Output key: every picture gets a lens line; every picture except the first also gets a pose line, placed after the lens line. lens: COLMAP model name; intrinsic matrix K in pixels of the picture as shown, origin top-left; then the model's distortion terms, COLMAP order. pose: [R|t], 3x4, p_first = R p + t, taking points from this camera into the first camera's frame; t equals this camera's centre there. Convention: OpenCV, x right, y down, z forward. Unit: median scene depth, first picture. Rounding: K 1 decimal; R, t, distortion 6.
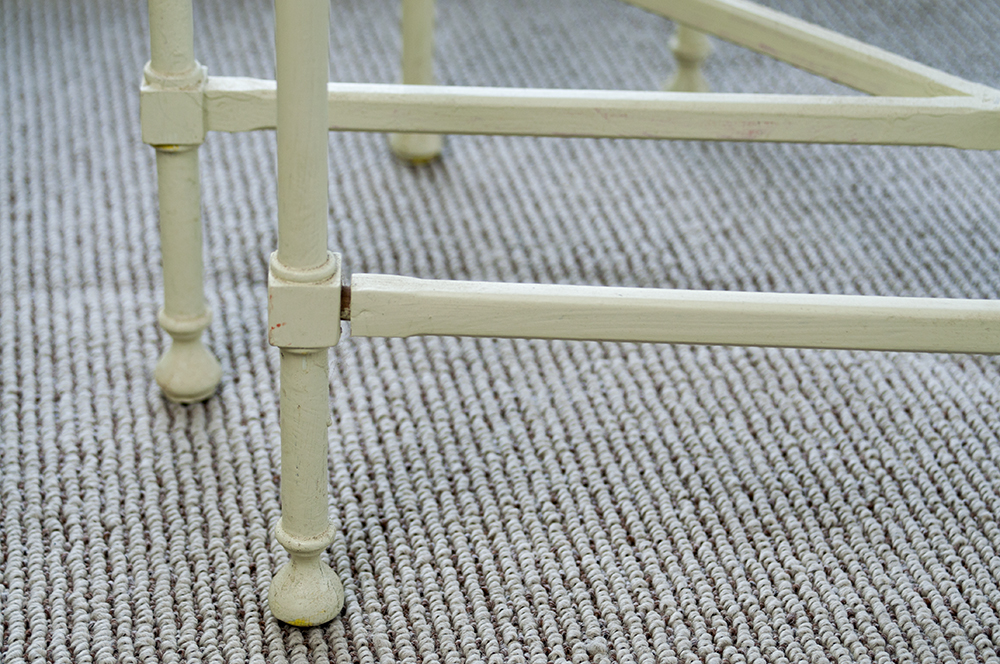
lens RADIAL K [[2229.0, 0, 500.0], [0, 2229.0, 332.0], [0, 0, 1]] dist [0.044328, -0.008826]
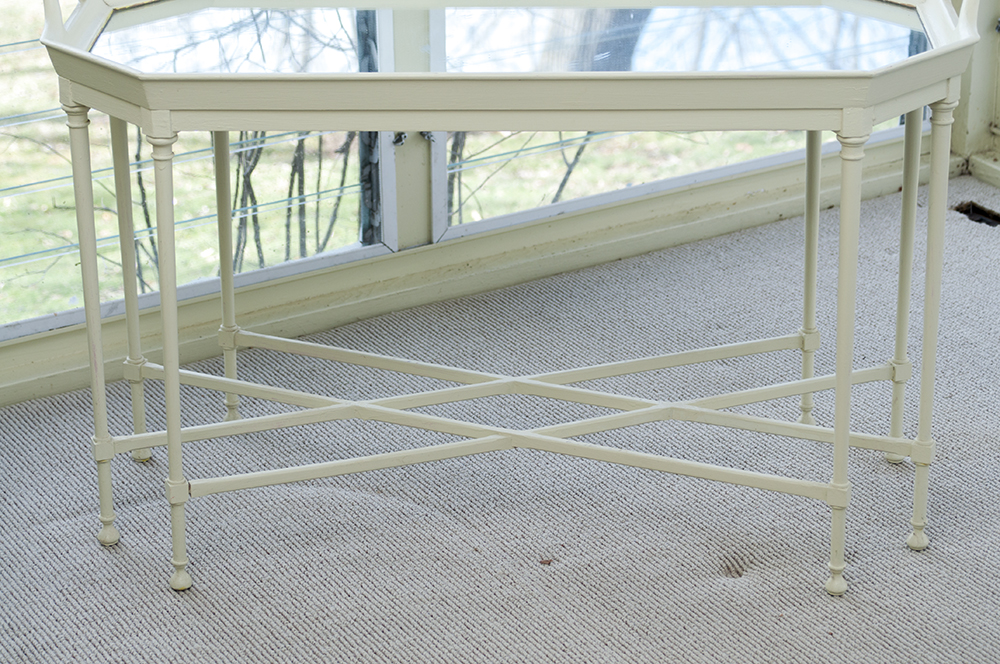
lens RADIAL K [[2598.2, 0, 500.0], [0, 2598.2, 332.0], [0, 0, 1]] dist [-0.004643, 0.669088]
pose [[0.944453, -0.159832, 0.287163, -0.639930], [0.198462, 0.973837, -0.110697, 0.257531], [-0.261957, 0.161539, 0.951464, -2.673064]]
